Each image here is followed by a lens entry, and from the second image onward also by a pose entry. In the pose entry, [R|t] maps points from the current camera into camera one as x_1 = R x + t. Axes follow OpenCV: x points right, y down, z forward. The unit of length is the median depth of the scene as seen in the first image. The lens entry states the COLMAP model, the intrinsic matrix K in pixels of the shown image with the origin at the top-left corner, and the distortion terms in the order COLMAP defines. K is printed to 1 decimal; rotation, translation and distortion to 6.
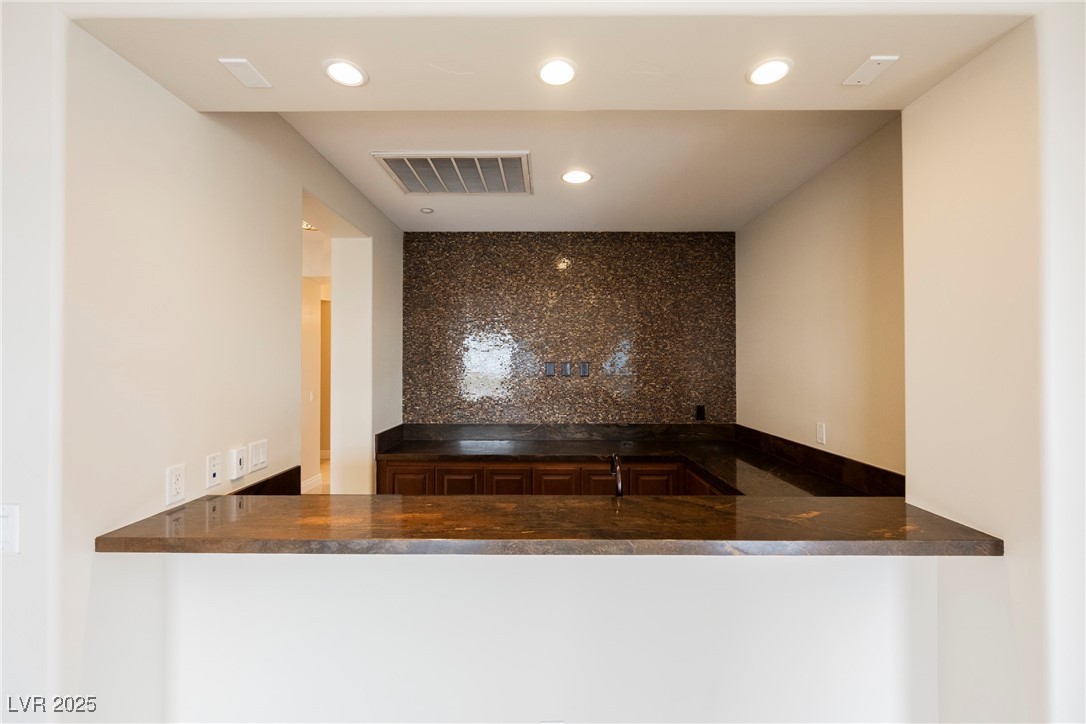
lens RADIAL K [[455.5, 0, 540.2], [0, 455.5, 361.4], [0, 0, 1]] dist [-0.001898, -0.000096]
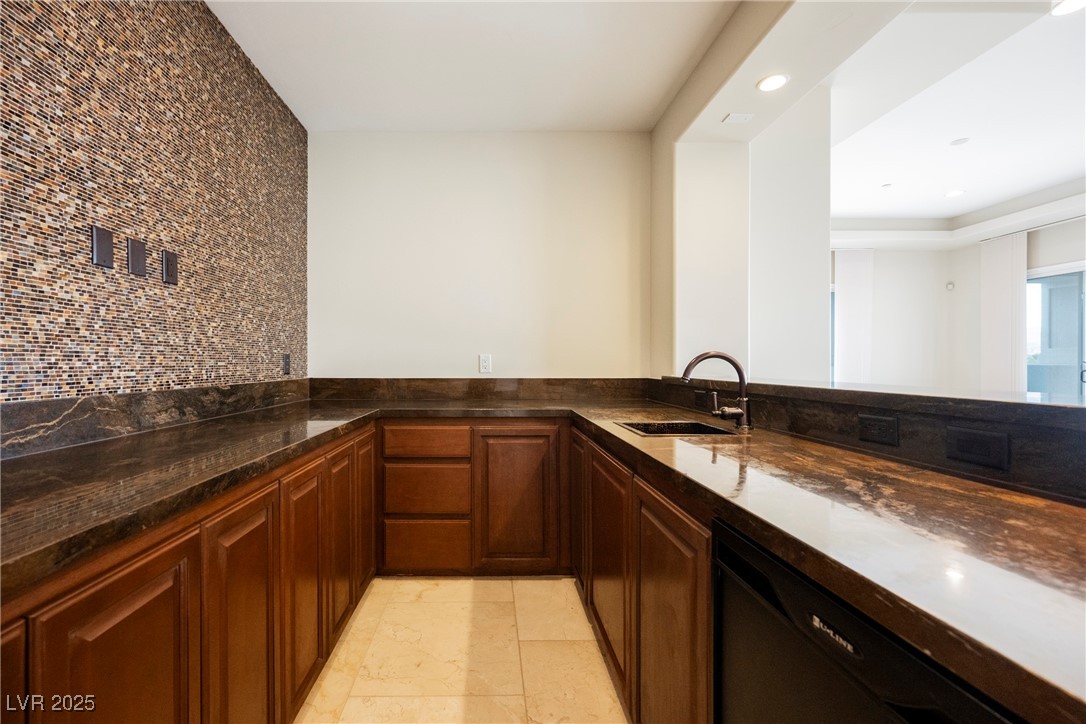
lens RADIAL K [[424.3, 0, 547.7], [0, 424.3, 355.6], [0, 0, 1]] dist [0.000058, 0.000116]
pose [[-0.009758, -0.001755, 0.999951, -0.318901], [-0.008084, 0.999966, 0.001676, 0.098714], [-0.999920, -0.008067, -0.009772, 0.631208]]
